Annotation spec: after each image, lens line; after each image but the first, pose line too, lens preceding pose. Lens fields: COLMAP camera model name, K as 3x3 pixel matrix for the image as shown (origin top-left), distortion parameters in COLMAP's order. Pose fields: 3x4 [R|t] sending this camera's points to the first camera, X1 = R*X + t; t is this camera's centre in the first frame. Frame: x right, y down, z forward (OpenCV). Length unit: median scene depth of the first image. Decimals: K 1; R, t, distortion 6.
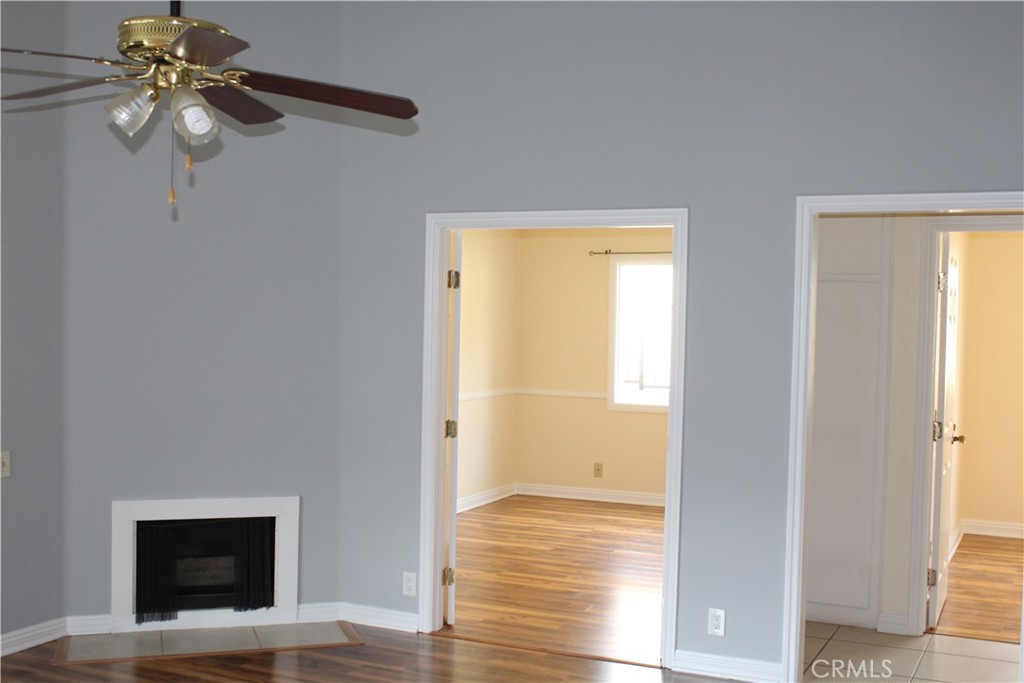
lens RADIAL K [[1177.5, 0, 511.8], [0, 1177.5, 342.6], [0, 0, 1]] dist [-0.023734, 0.000000]
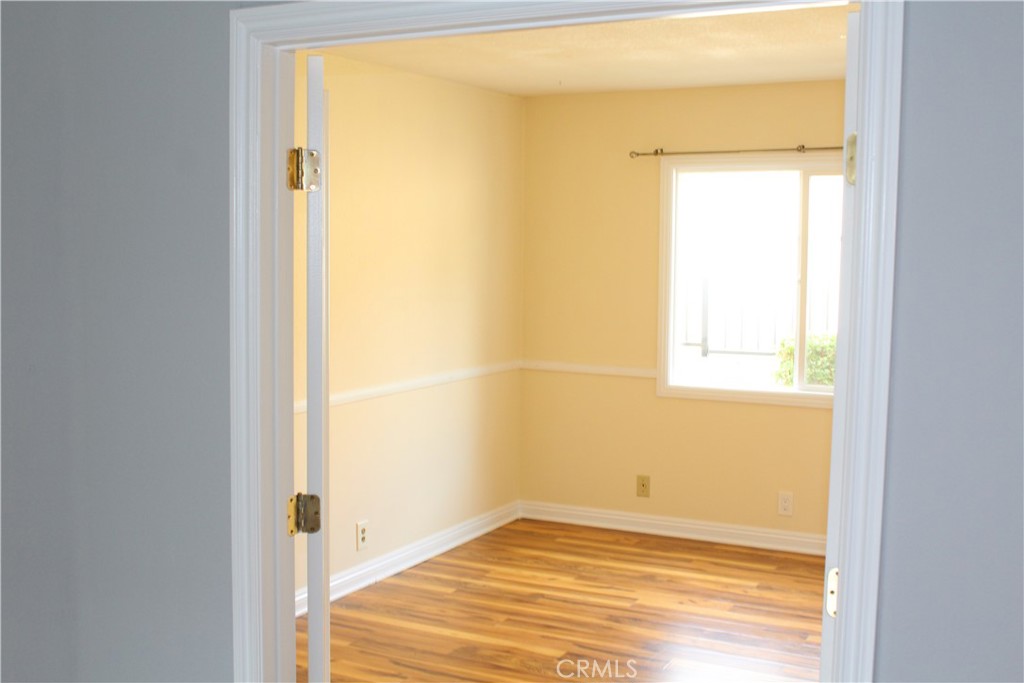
lens RADIAL K [[1177.5, 0, 512.4], [0, 1177.5, 340.5], [0, 0, 1]] dist [-0.023734, 0.000000]
pose [[0.999254, -0.002352, -0.038550, 0.026437], [0.004431, 0.998536, 0.053914, -0.009218], [0.038367, -0.054044, 0.997801, 0.351727]]
